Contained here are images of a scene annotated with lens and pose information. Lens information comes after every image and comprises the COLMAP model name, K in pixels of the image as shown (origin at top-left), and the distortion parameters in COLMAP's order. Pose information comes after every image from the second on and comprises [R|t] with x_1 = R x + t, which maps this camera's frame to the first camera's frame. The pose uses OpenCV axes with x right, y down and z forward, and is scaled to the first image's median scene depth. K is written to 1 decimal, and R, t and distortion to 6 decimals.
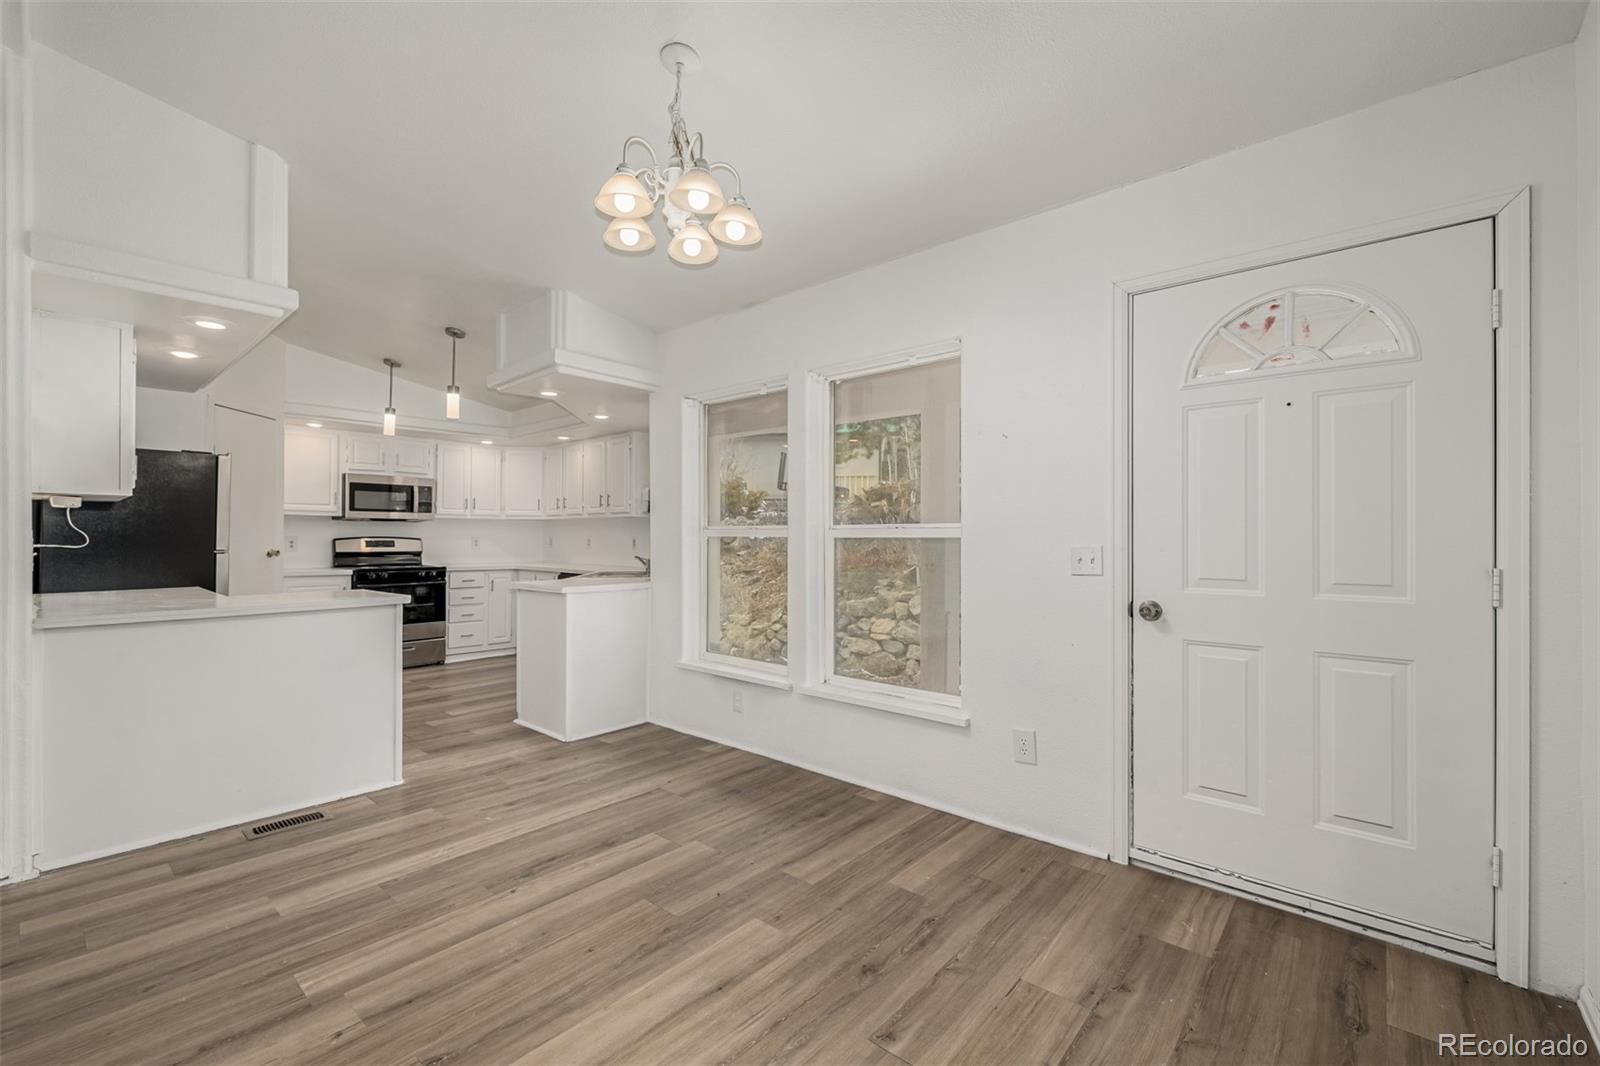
lens RADIAL K [[678.1, 0, 770.8], [0, 678.1, 532.4], [0, 0, 1]] dist [0.000860, -0.001136]
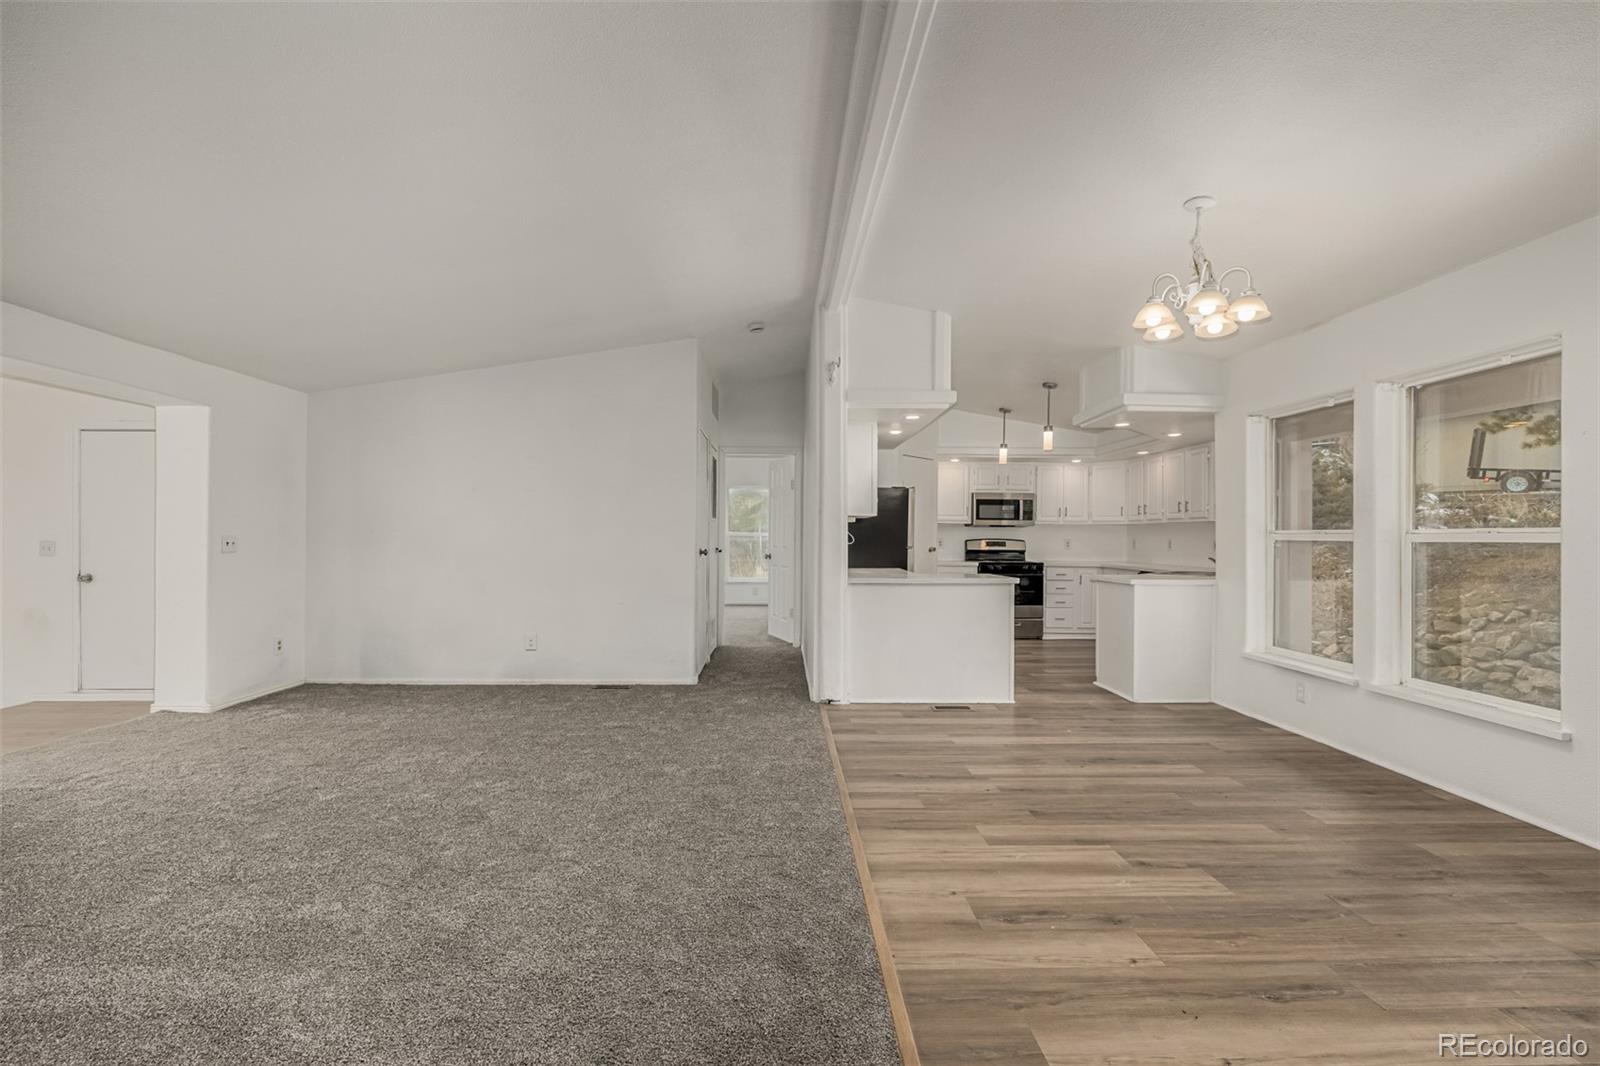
lens RADIAL K [[678.1, 0, 788.5], [0, 678.1, 534.8], [0, 0, 1]] dist [0.000860, -0.001136]
pose [[0.690376, 0.000677, -0.723450, 0.168946], [-0.000496, 1.000000, 0.000463, -0.002706], [0.723450, 0.000040, 0.690377, -0.340111]]
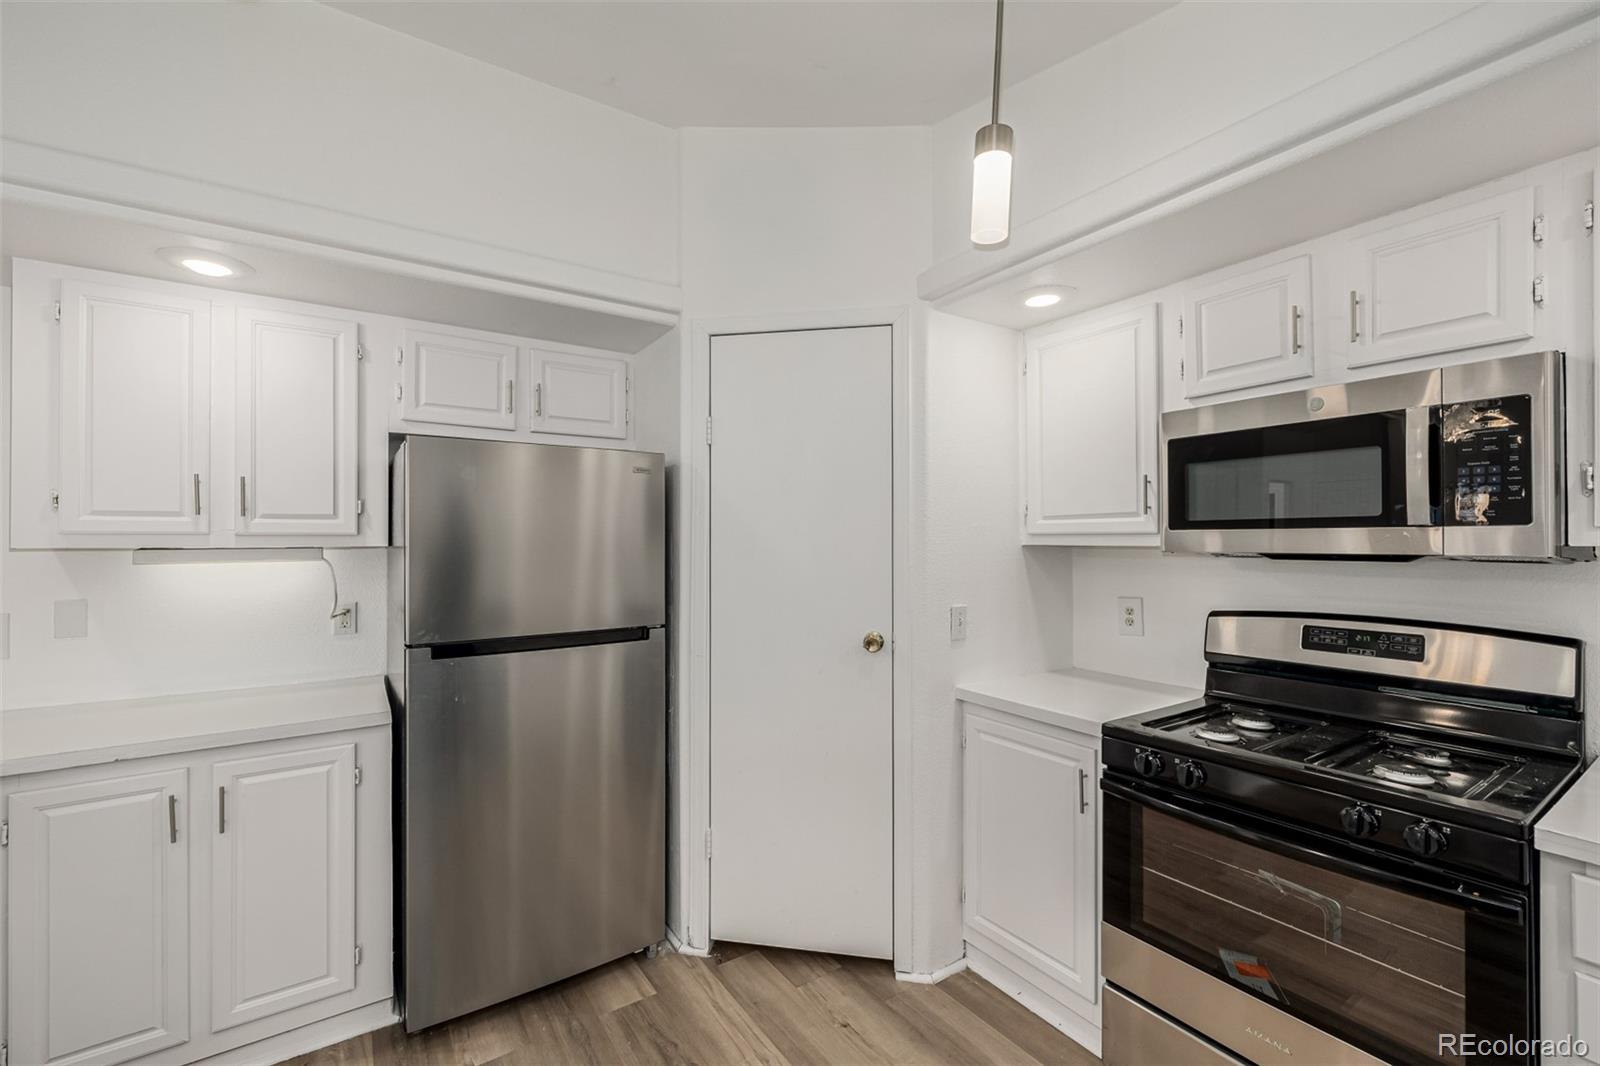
lens RADIAL K [[678.1, 0, 792.7], [0, 678.1, 529.3], [0, 0, 1]] dist [0.000860, -0.001136]
pose [[-0.259174, -0.019432, -0.965635, -0.402196], [0.007793, 0.999723, -0.022210, -0.039554], [0.965799, -0.013281, -0.258951, 1.360766]]
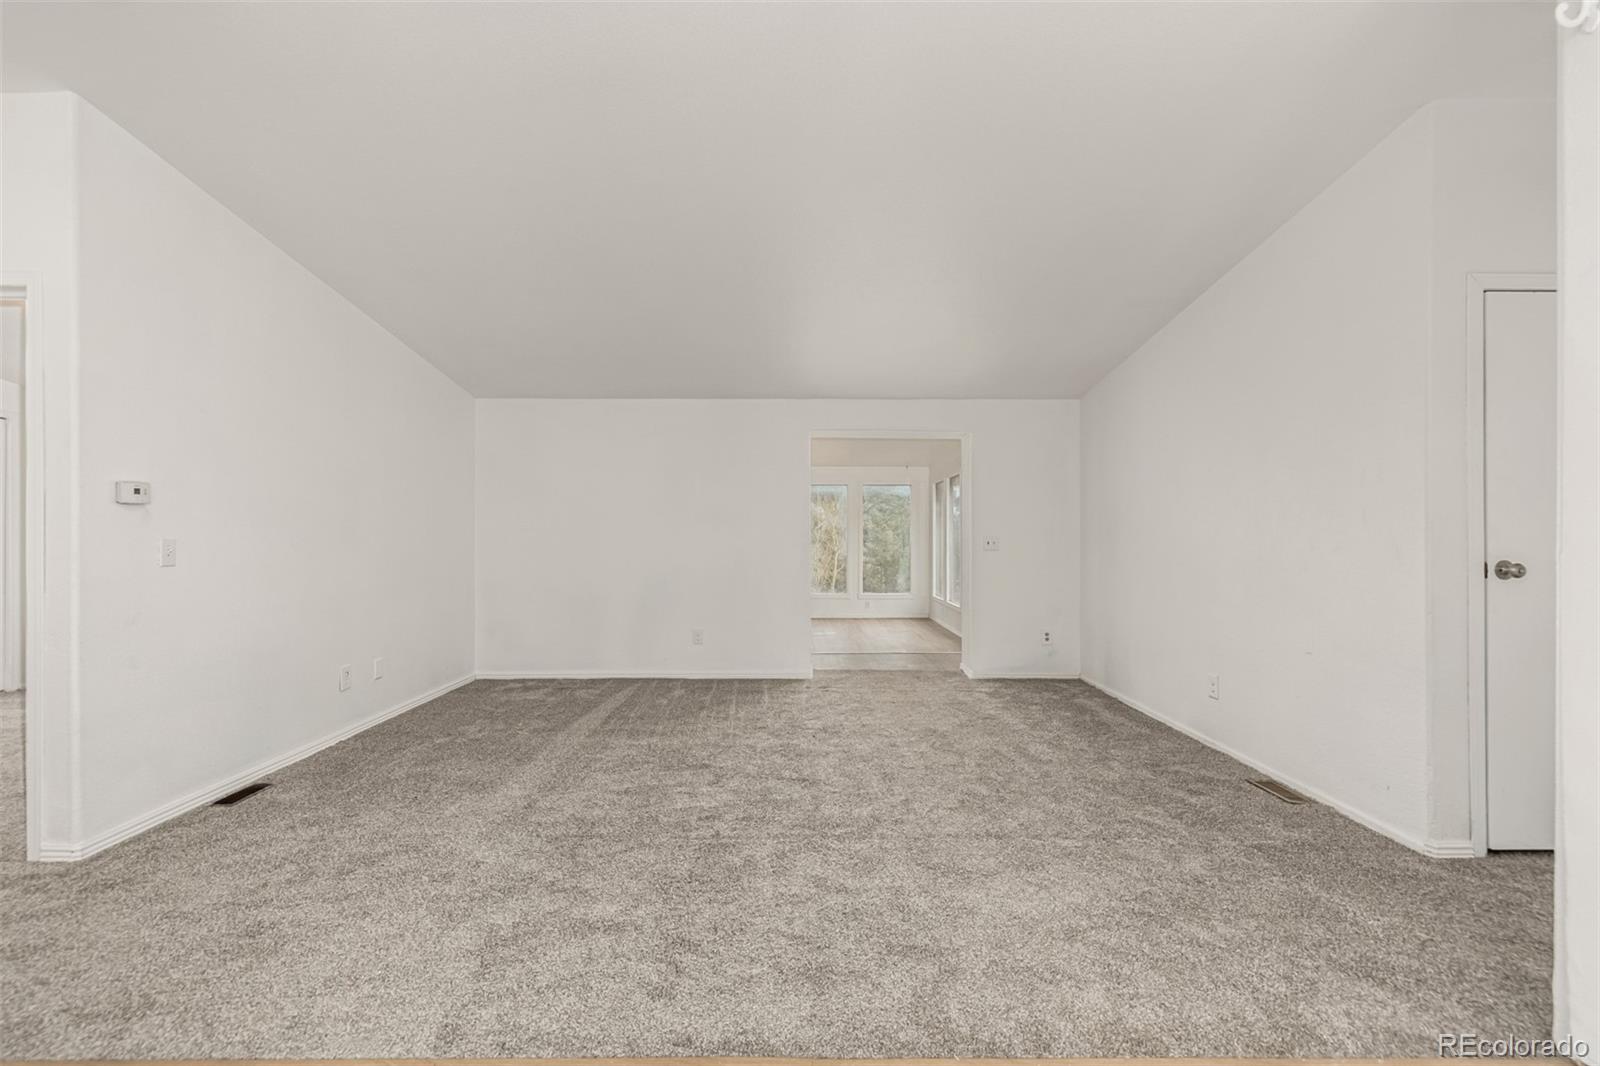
lens RADIAL K [[678.1, 0, 799.2], [0, 678.1, 530.0], [0, 0, 1]] dist [0.000860, -0.001136]
pose [[-0.731485, -0.008306, -0.681807, -0.099653], [0.001732, 0.999900, -0.014039, 0.005298], [0.681855, -0.011450, -0.731398, 0.565936]]
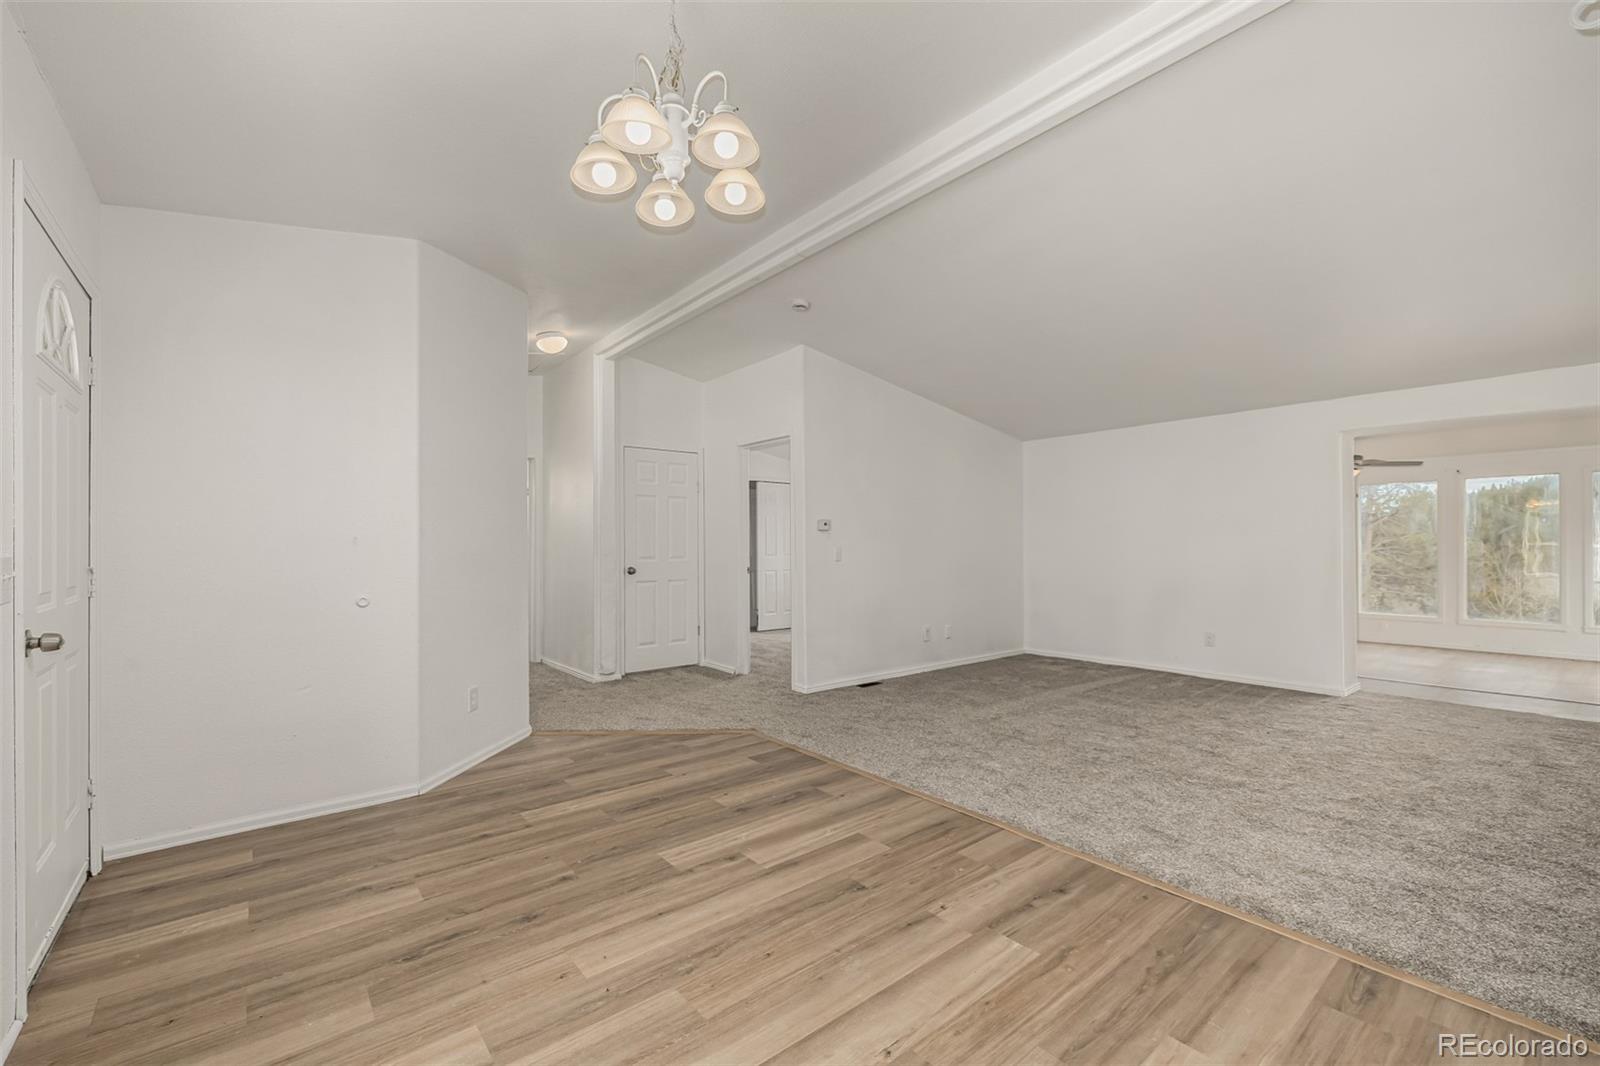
lens RADIAL K [[678.1, 0, 792.8], [0, 678.1, 544.3], [0, 0, 1]] dist [0.000860, -0.001136]
pose [[-0.987233, 0.001364, 0.159276, -0.238933], [-0.000065, 0.999960, -0.008965, 0.009977], [-0.159282, -0.008861, -0.987193, 1.028421]]
